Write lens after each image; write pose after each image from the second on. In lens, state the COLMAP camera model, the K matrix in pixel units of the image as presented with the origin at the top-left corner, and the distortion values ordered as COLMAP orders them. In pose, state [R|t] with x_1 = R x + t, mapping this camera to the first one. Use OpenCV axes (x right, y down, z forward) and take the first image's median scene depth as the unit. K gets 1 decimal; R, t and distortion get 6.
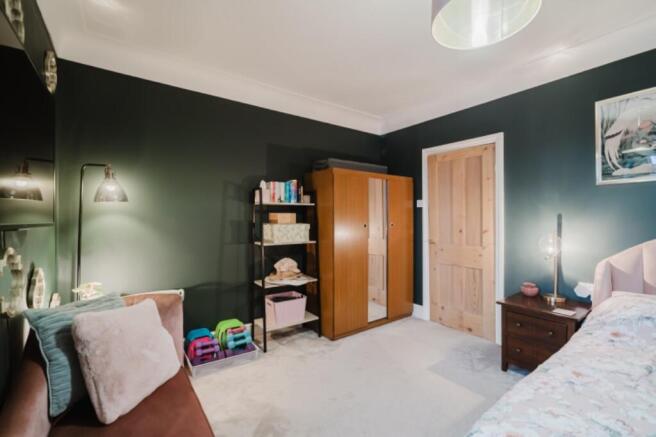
lens RADIAL K [[282.6, 0, 328.4], [0, 282.6, 219.9], [0, 0, 1]] dist [0.000097, 0.000022]
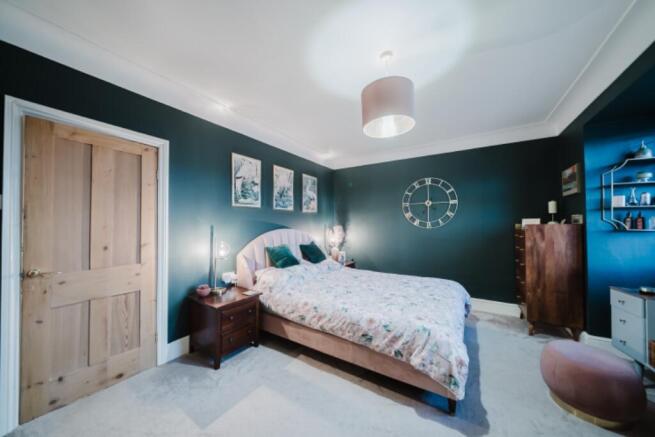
lens RADIAL K [[226.5, 0, 328.8], [0, 226.5, 218.3], [0, 0, 1]] dist [-0.007089, 0.000145]
pose [[-0.358235, 0.023316, 0.933340, -0.286183], [0.000182, 0.999690, -0.024903, -0.022707], [-0.933631, -0.008751, -0.358128, 0.719886]]
